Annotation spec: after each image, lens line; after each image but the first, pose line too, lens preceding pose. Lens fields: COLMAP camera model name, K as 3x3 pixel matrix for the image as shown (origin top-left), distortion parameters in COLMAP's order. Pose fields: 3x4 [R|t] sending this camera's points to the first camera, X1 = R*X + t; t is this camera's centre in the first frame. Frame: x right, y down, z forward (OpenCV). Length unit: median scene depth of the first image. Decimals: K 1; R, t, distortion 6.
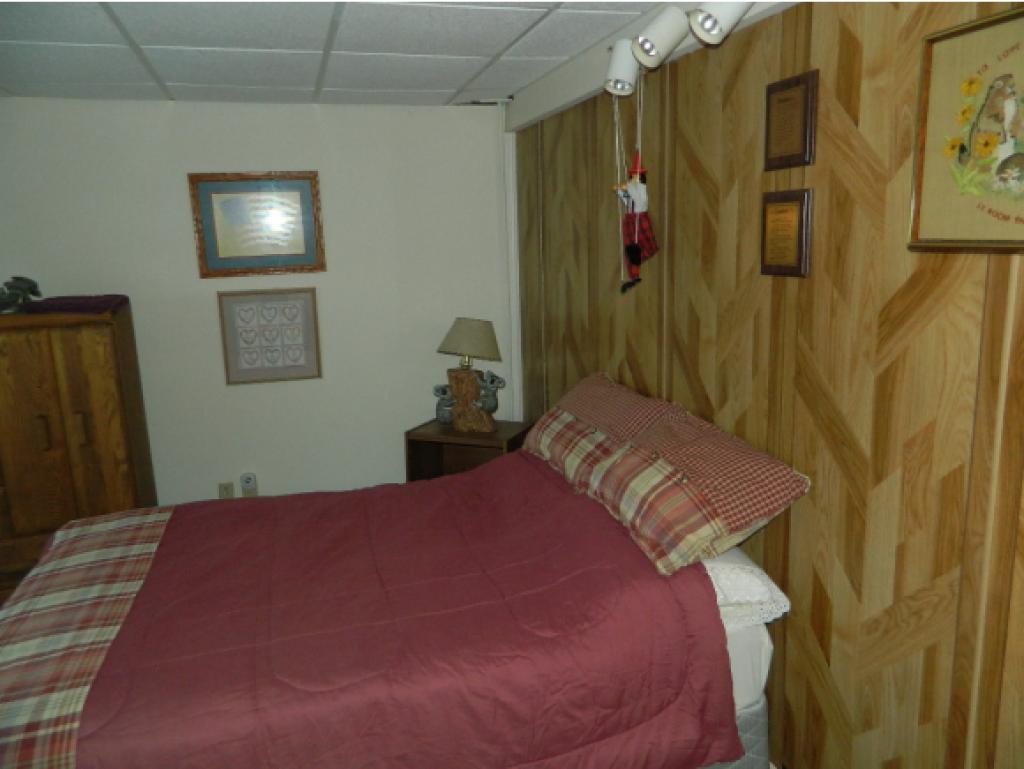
lens RADIAL K [[758.6, 0, 515.5], [0, 758.6, 380.9], [0, 0, 1]] dist [-0.000018, 0.000041]
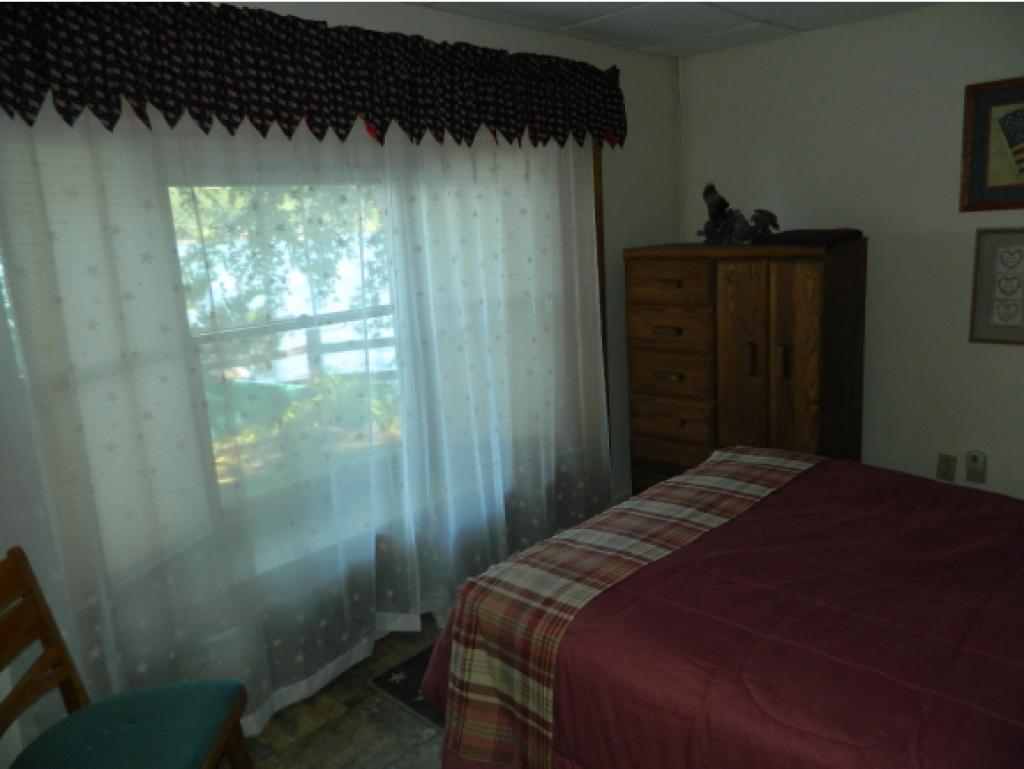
lens RADIAL K [[758.6, 0, 515.5], [0, 758.6, 380.9], [0, 0, 1]] dist [-0.000018, 0.000041]
pose [[0.484854, 0.188222, -0.854101, 0.162094], [-0.123345, 0.981523, 0.146283, -0.020280], [0.865853, 0.034423, 0.499112, 0.242448]]
